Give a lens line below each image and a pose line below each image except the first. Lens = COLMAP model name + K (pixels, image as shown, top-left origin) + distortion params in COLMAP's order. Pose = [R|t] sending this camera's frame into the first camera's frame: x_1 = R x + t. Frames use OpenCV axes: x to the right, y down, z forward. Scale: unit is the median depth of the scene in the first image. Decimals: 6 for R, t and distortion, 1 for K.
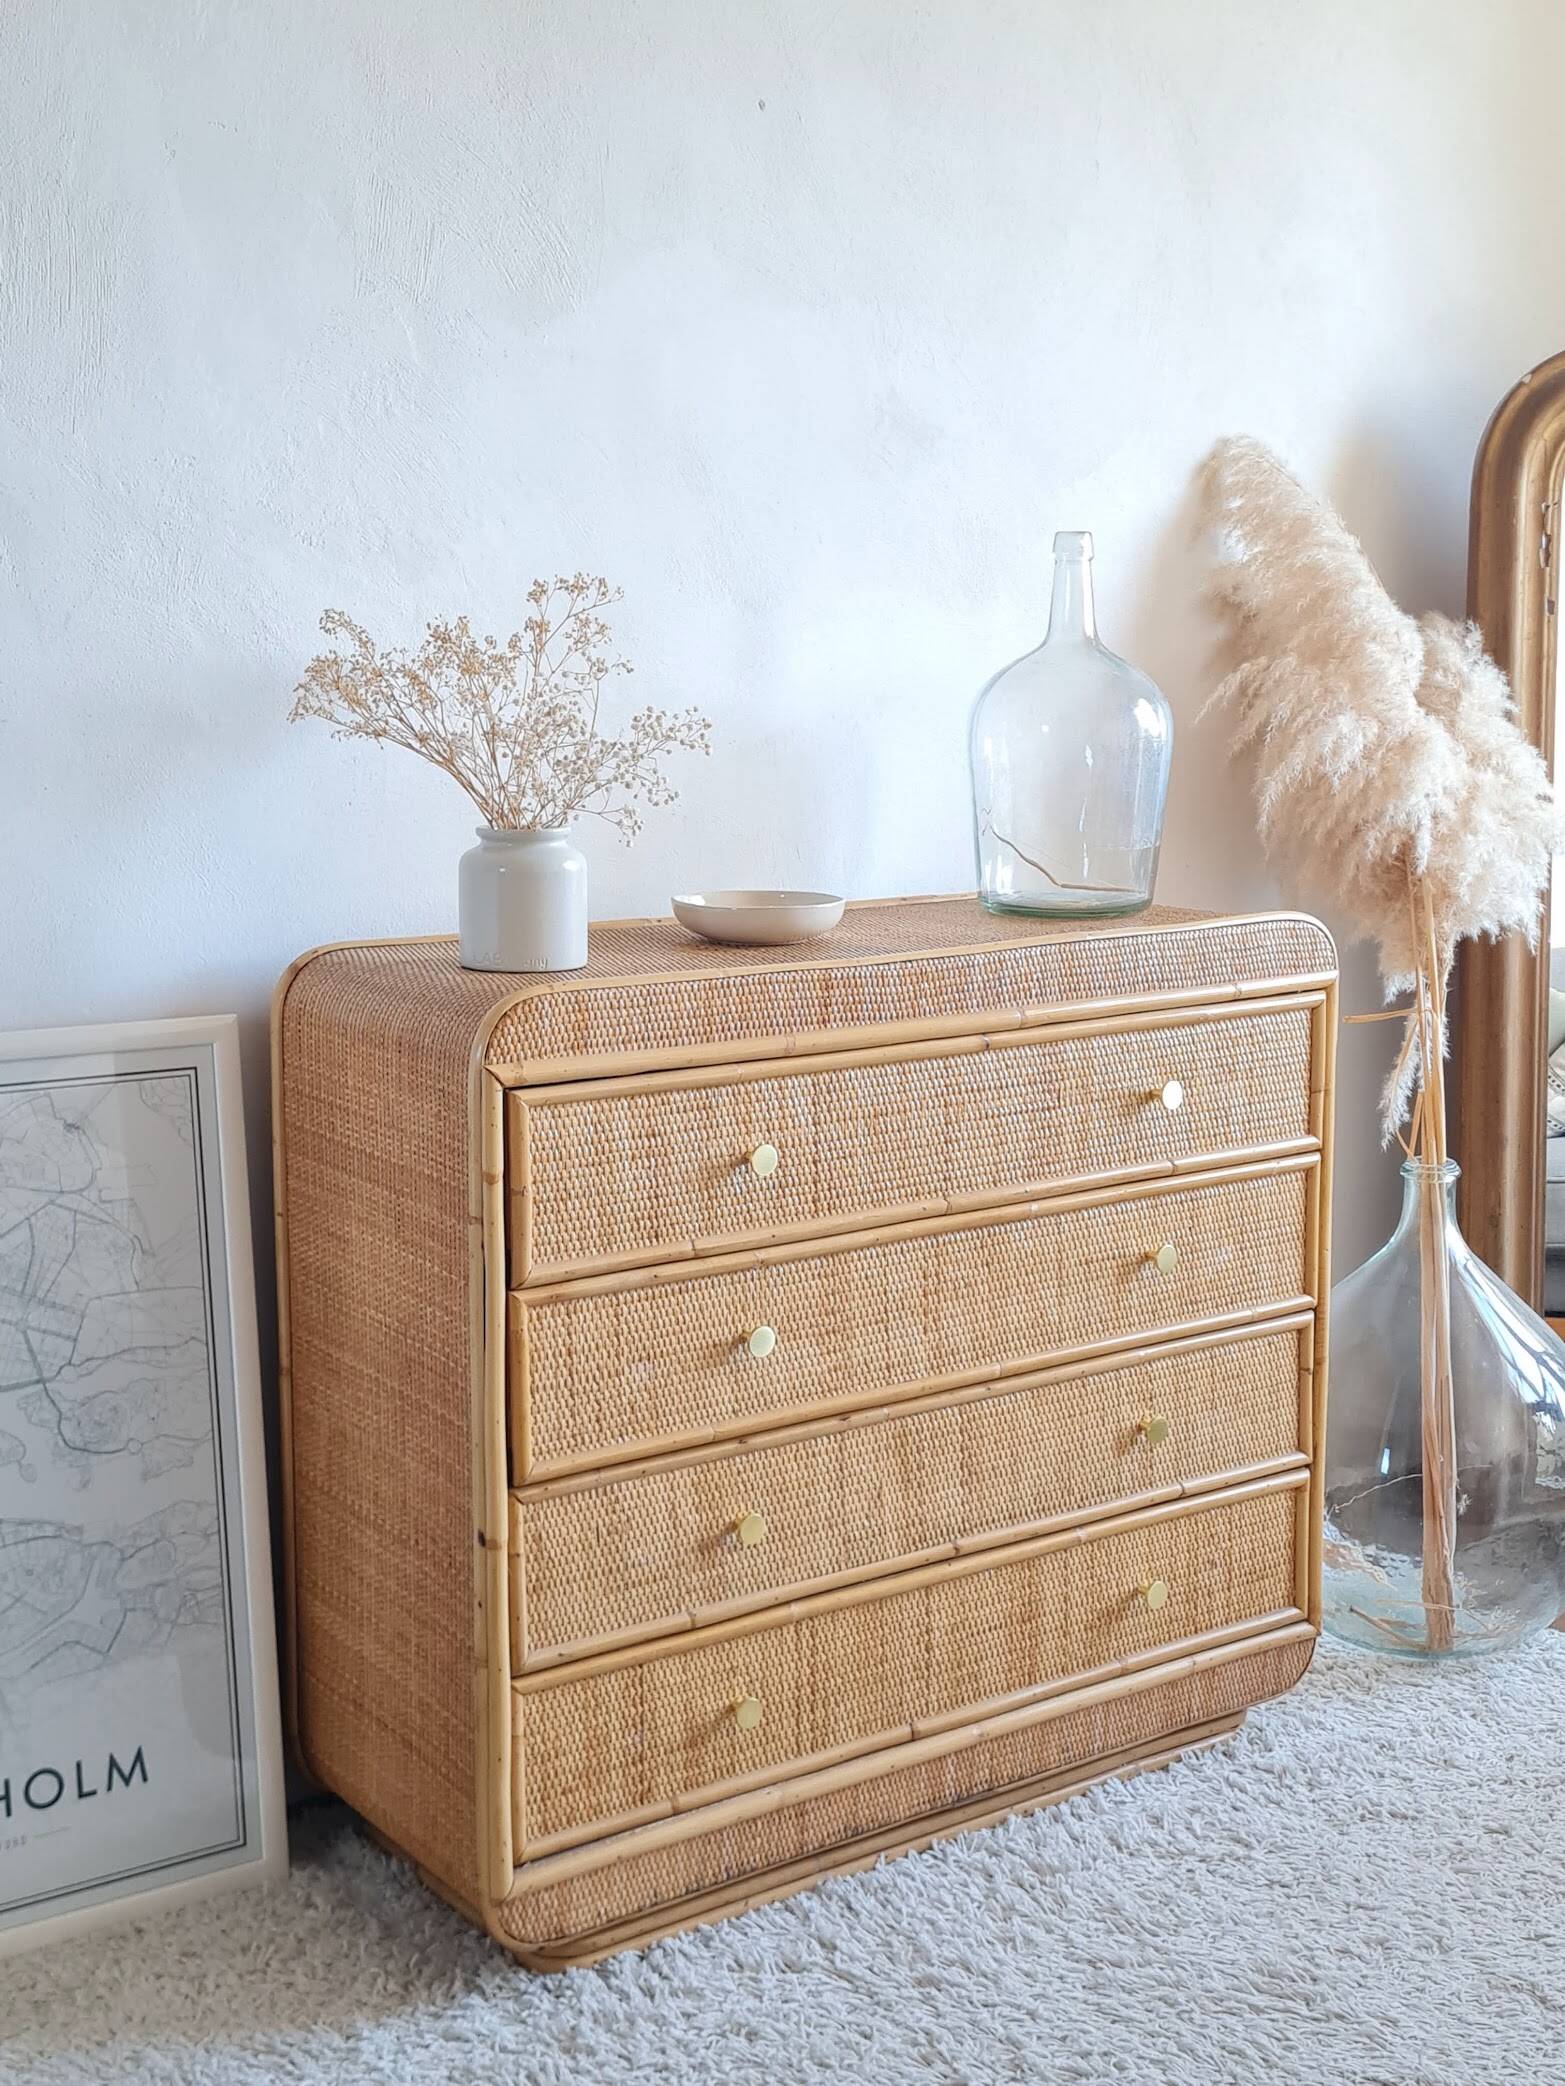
lens RADIAL K [[2585.0, 0, 783.1], [0, 2585.0, 975.8], [0, 0, 1]] dist [0.053195, -0.028774]
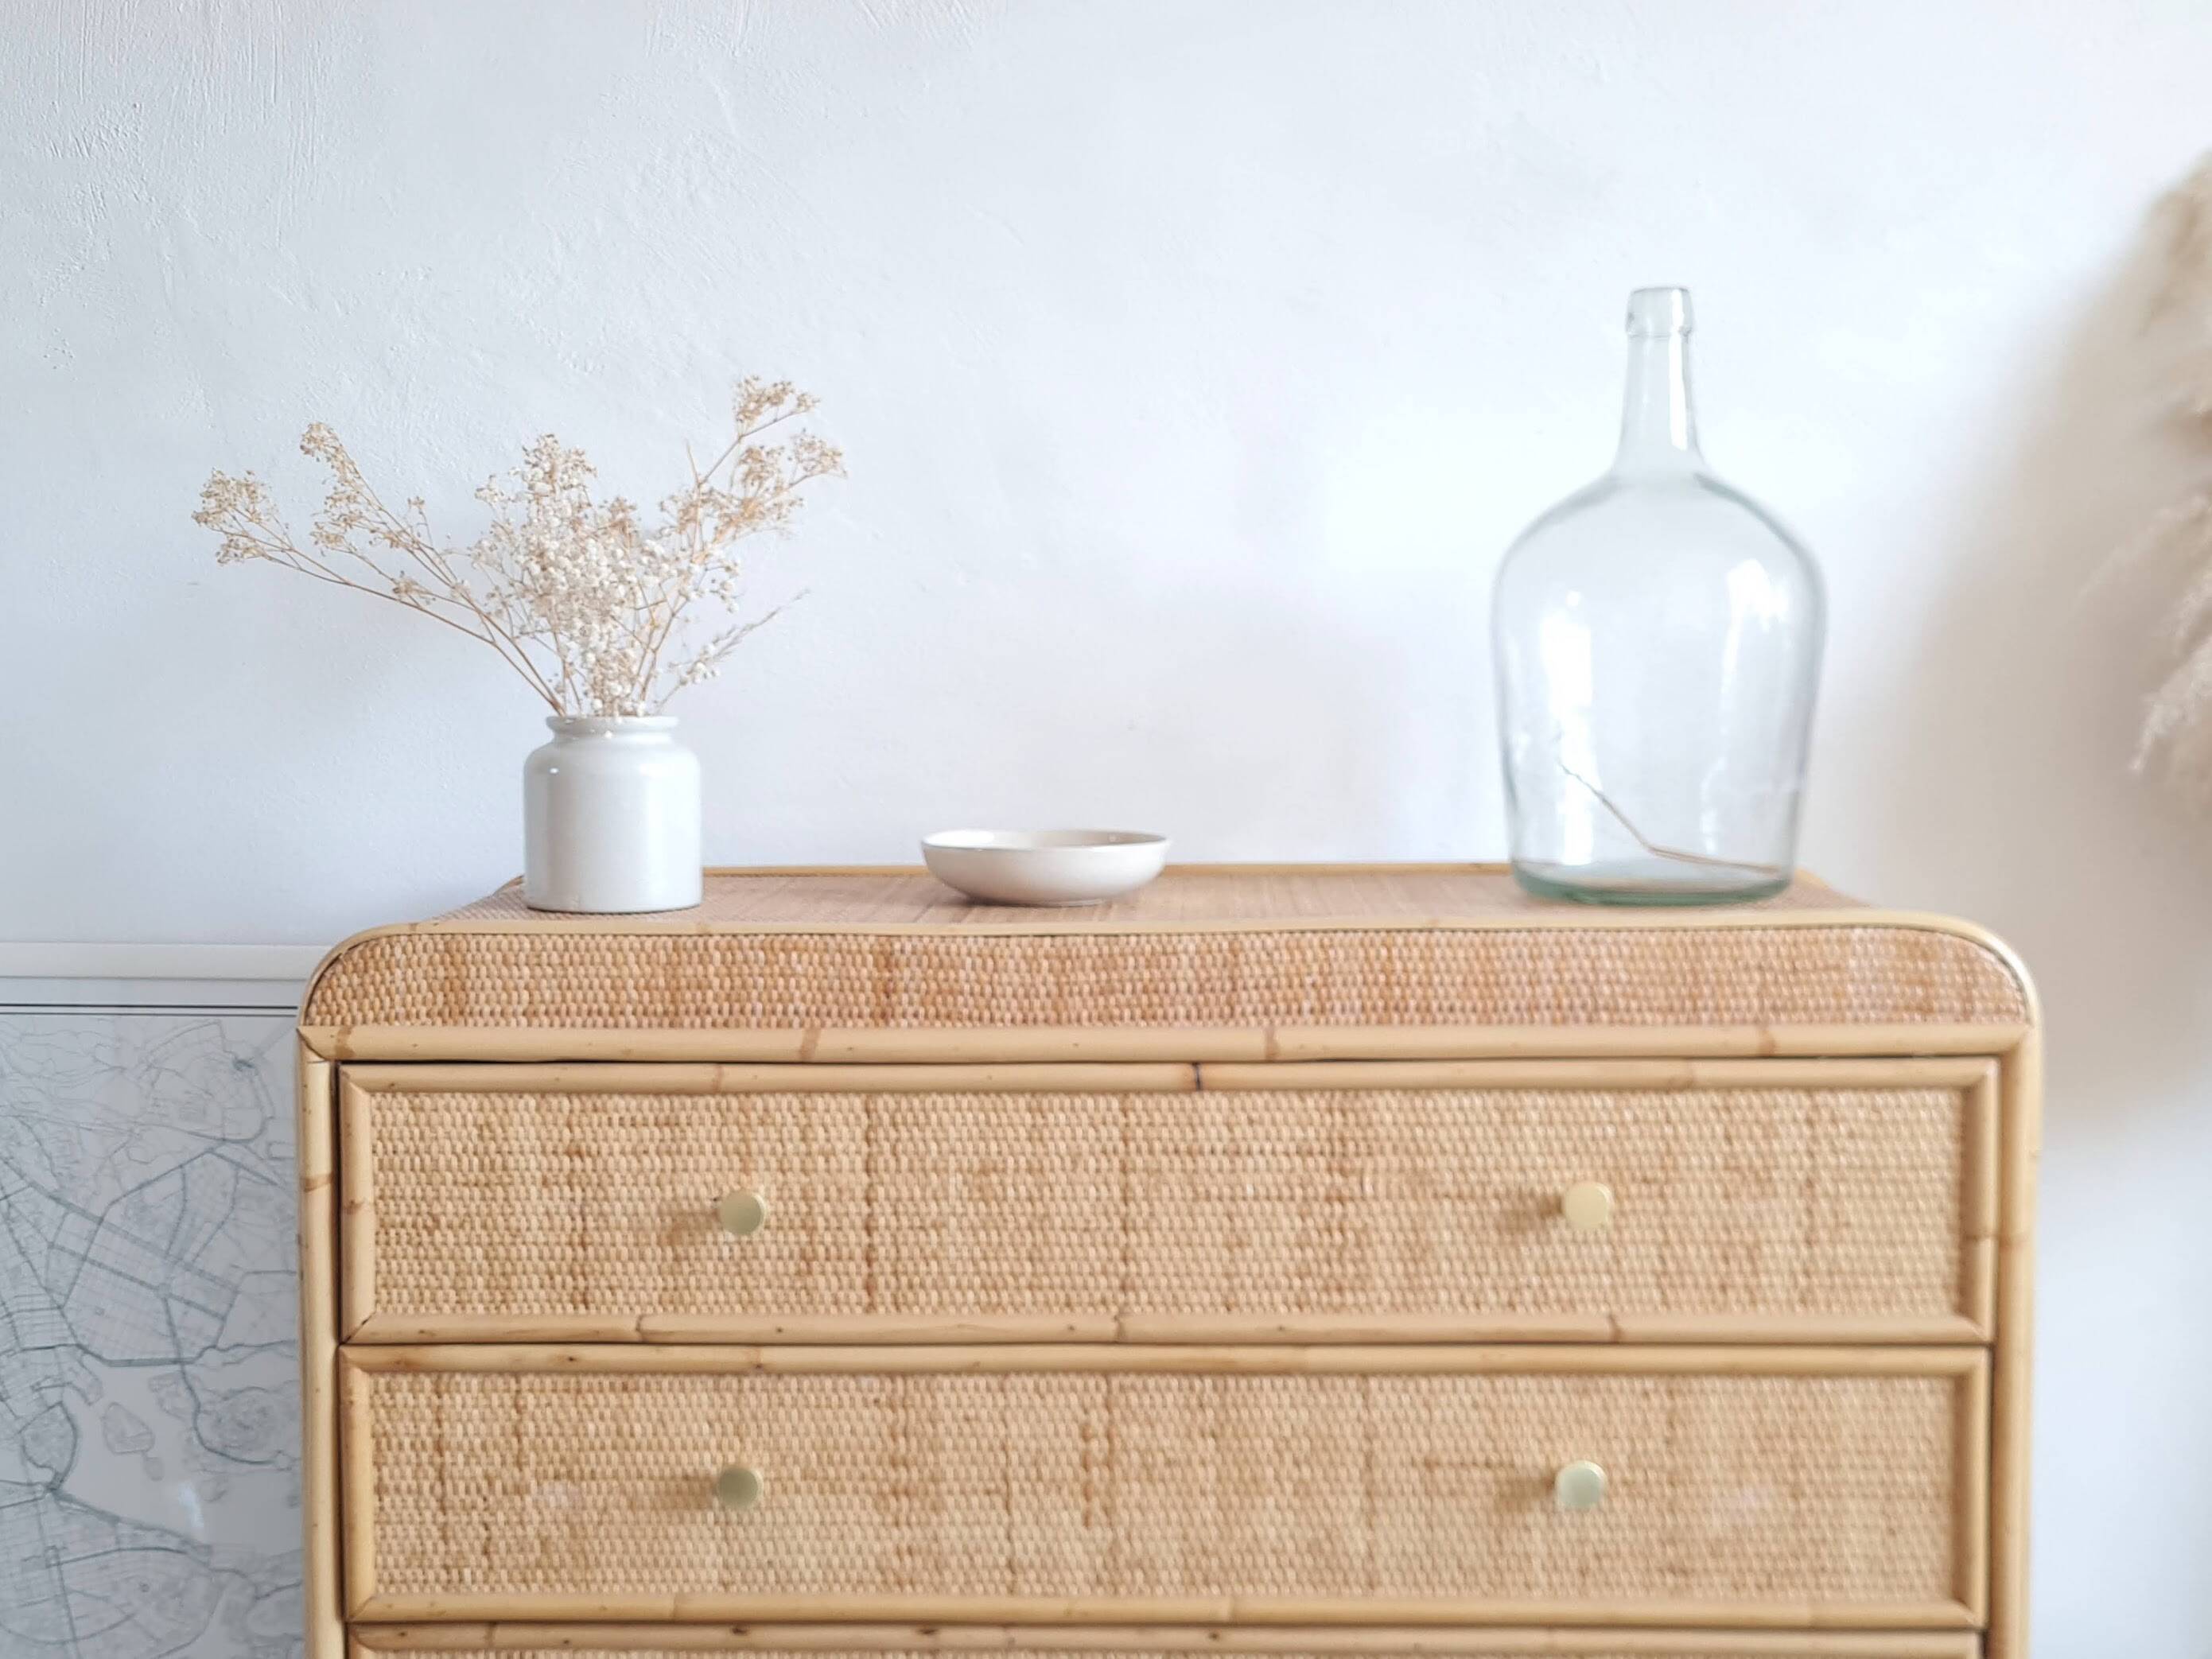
lens RADIAL K [[2536.2, 0, 1084.2], [0, 2536.2, 795.1], [0, 0, 1]] dist [0.030665, 0.012228]
pose [[0.789517, 0.034980, -0.612731, 0.442225], [-0.075690, 0.996302, -0.040651, -0.015757], [0.609043, 0.078473, 0.789246, 0.504187]]
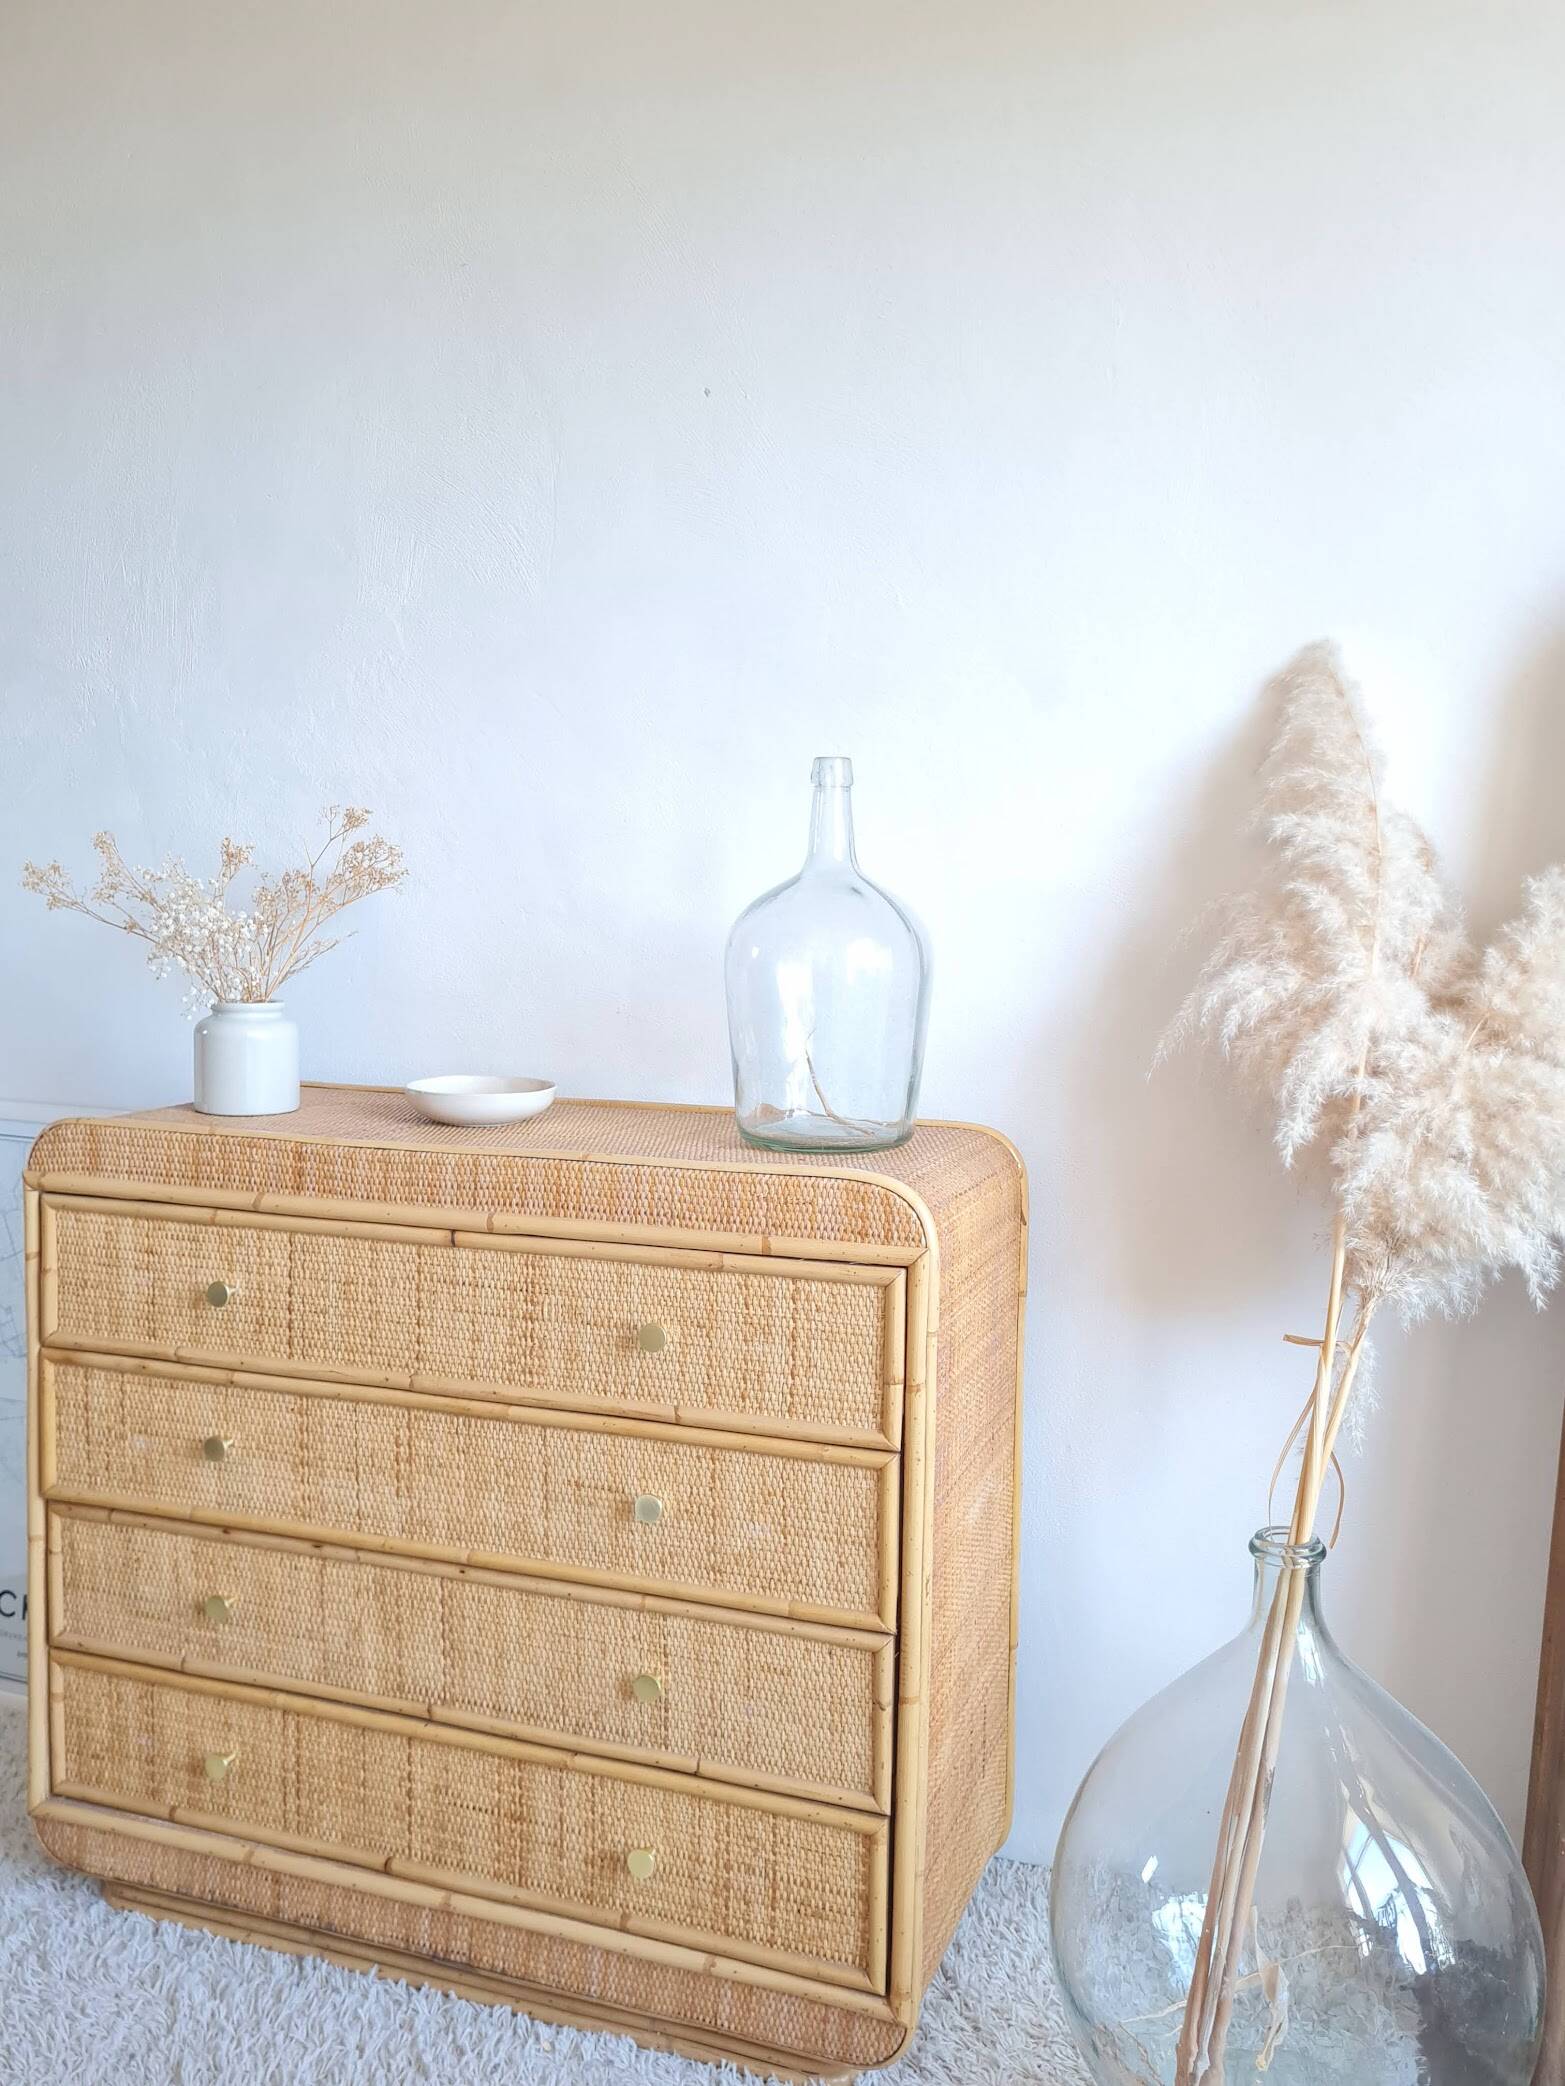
lens RADIAL K [[1816.8, 0, 789.2], [0, 1816.8, 986.4], [0, 0, 1]] dist [0.046782, -0.035996]
pose [[0.555934, 0.067419, -0.828488, 0.782967], [-0.122915, 0.992416, -0.001720, -0.094481], [0.822088, 0.102790, 0.560004, 0.702301]]
